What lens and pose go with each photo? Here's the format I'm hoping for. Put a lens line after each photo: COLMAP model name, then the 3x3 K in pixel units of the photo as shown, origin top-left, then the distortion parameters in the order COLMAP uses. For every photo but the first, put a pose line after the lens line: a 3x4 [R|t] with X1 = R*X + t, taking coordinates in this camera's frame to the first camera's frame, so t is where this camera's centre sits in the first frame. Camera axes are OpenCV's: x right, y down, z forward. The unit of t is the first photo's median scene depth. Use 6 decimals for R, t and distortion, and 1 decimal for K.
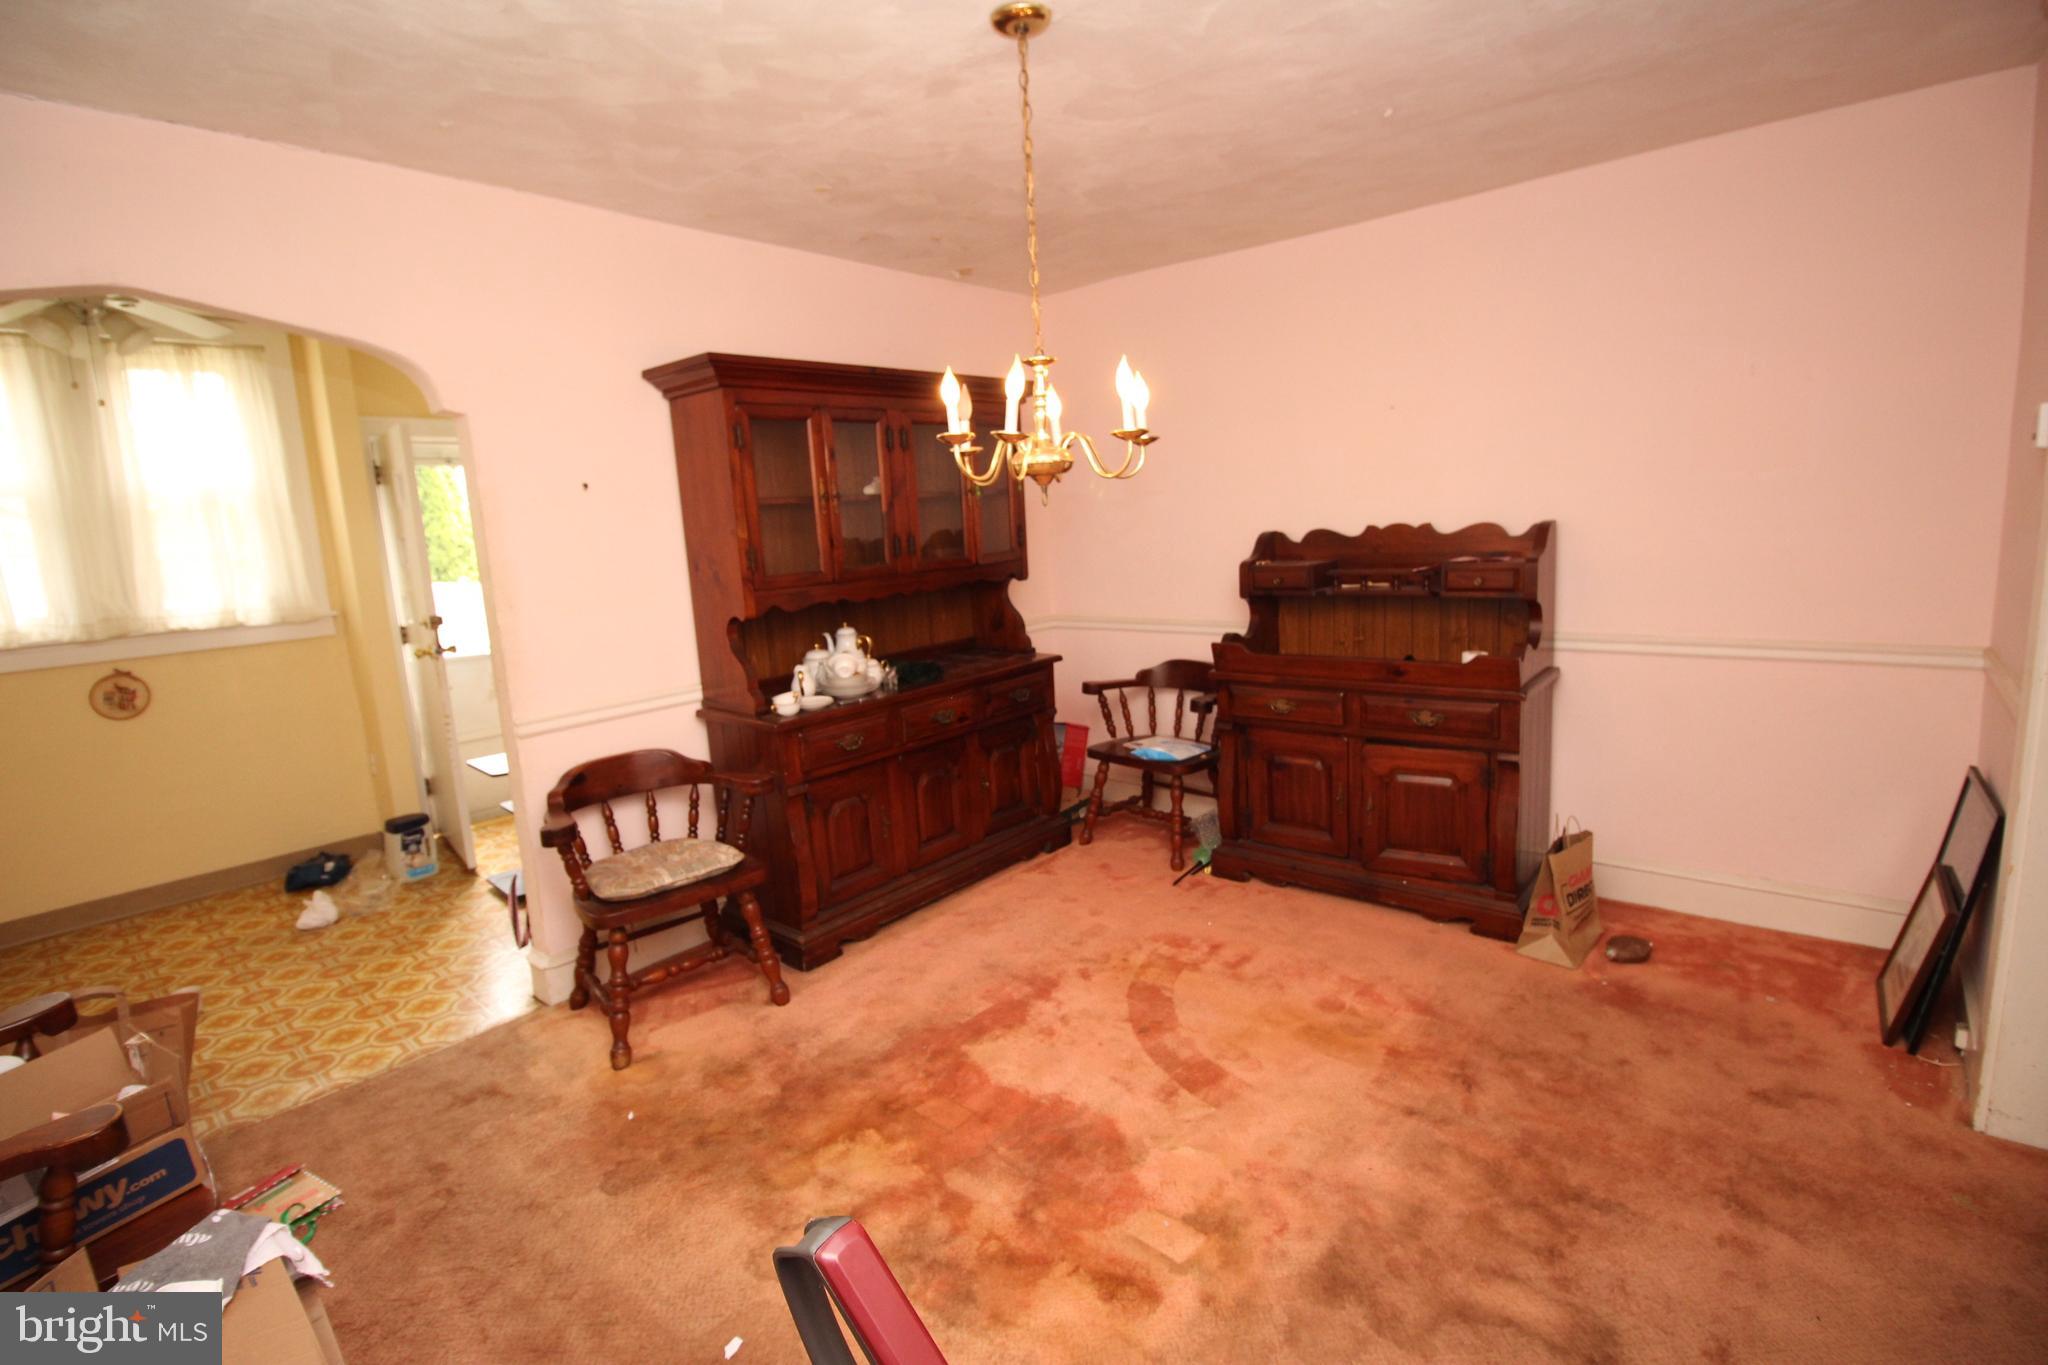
lens RADIAL K [[972.7, 0, 1020.9], [0, 972.7, 669.9], [0, 0, 1]] dist [0.003147, -0.001593]
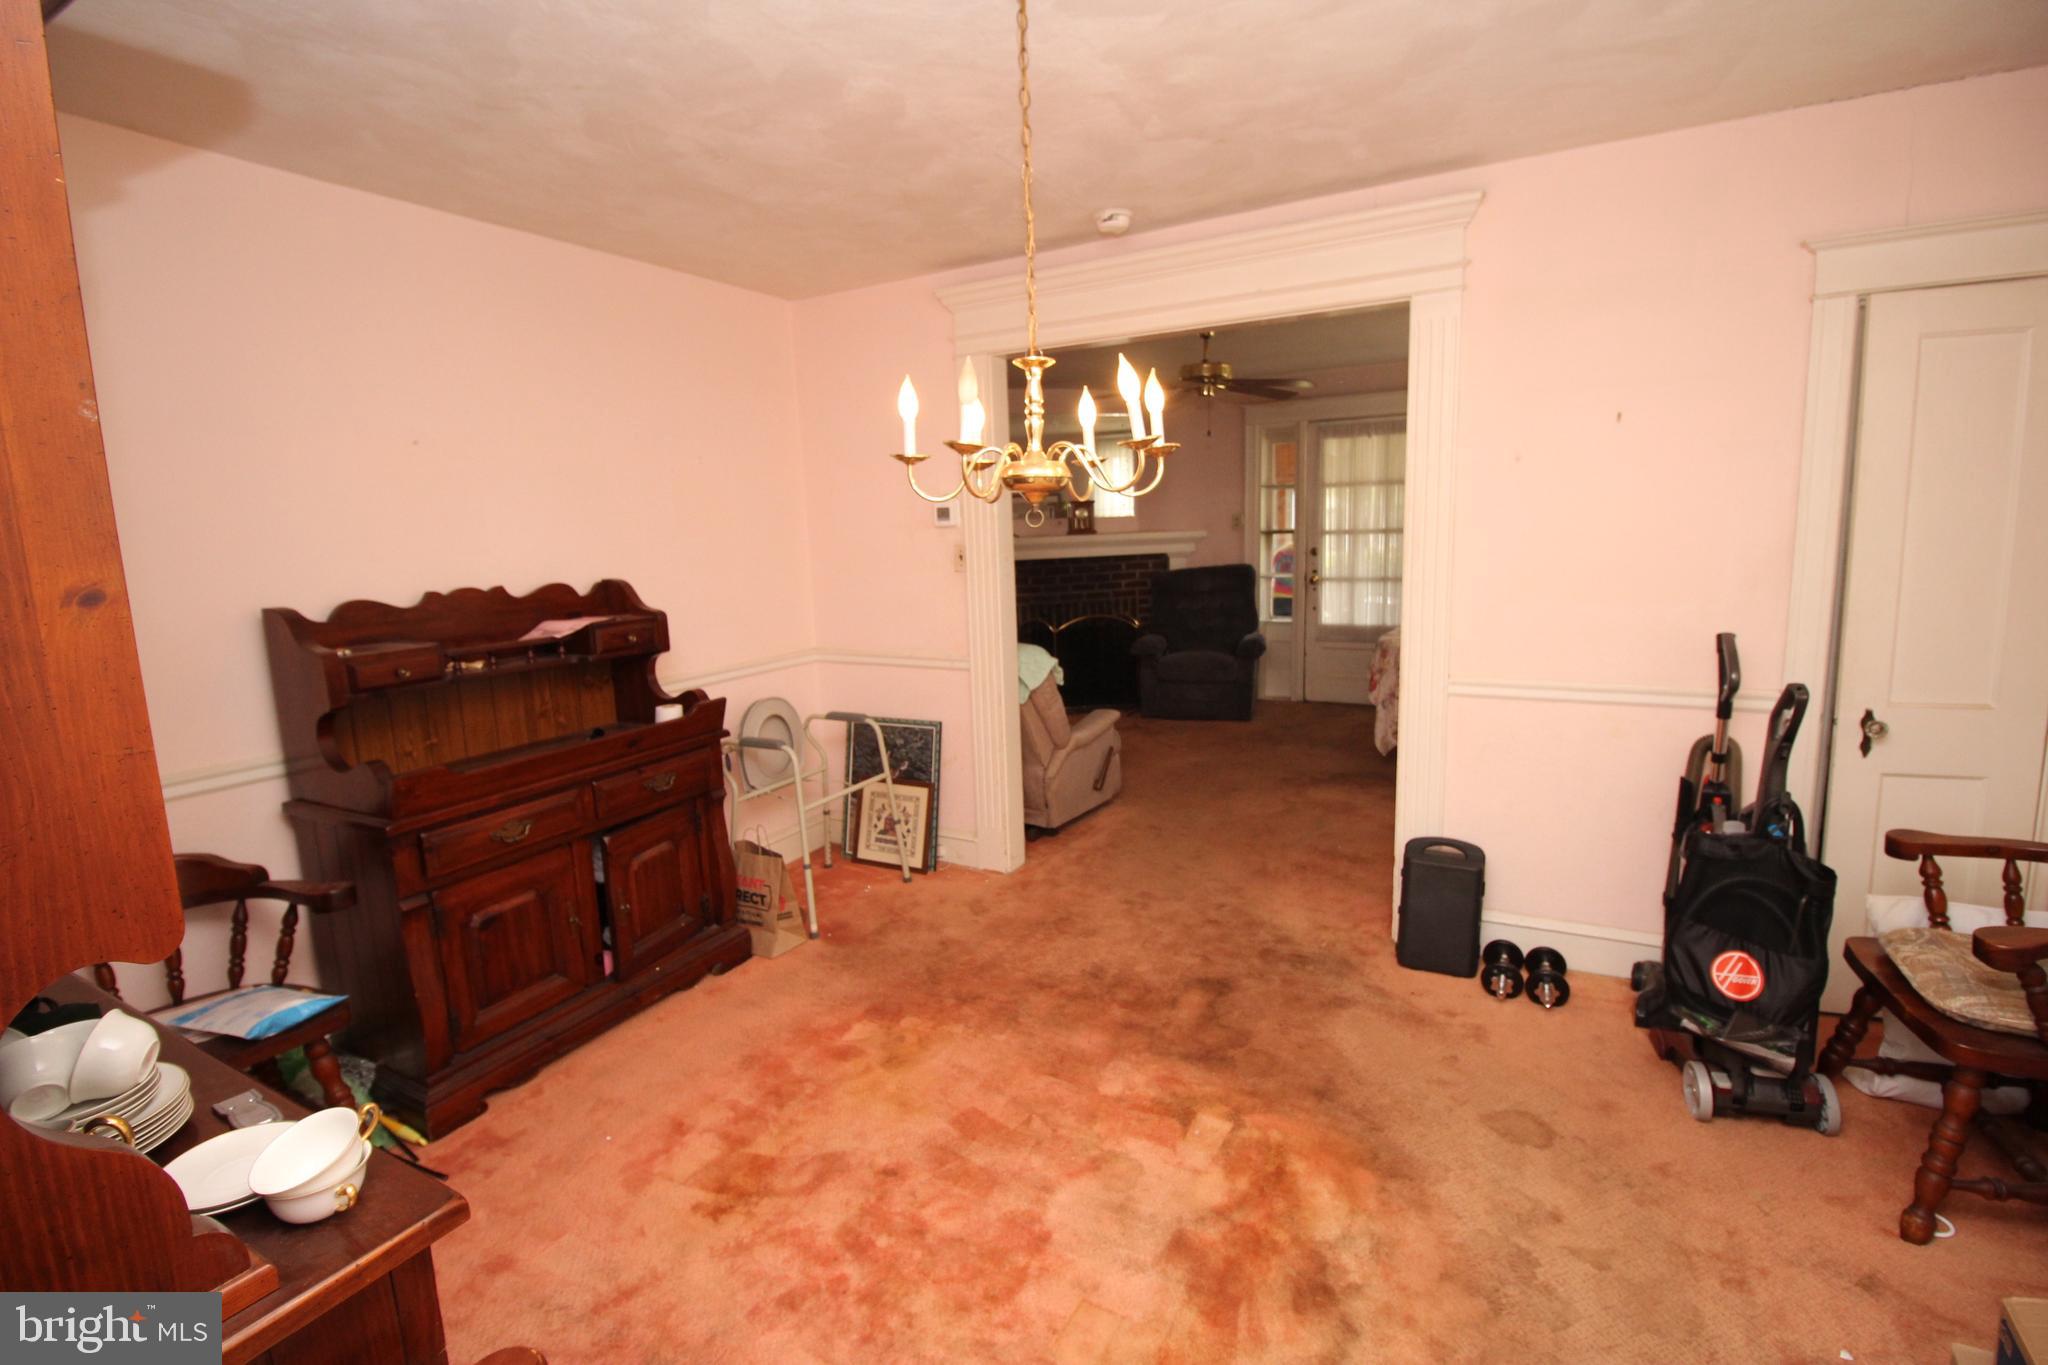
lens RADIAL K [[972.7, 0, 1013.8], [0, 972.7, 695.4], [0, 0, 1]] dist [0.003147, -0.001593]
pose [[-0.209589, -0.104149, 0.972227, -0.546818], [0.207542, 0.966916, 0.148322, -0.097623], [-0.955510, 0.232865, -0.181039, 0.798187]]
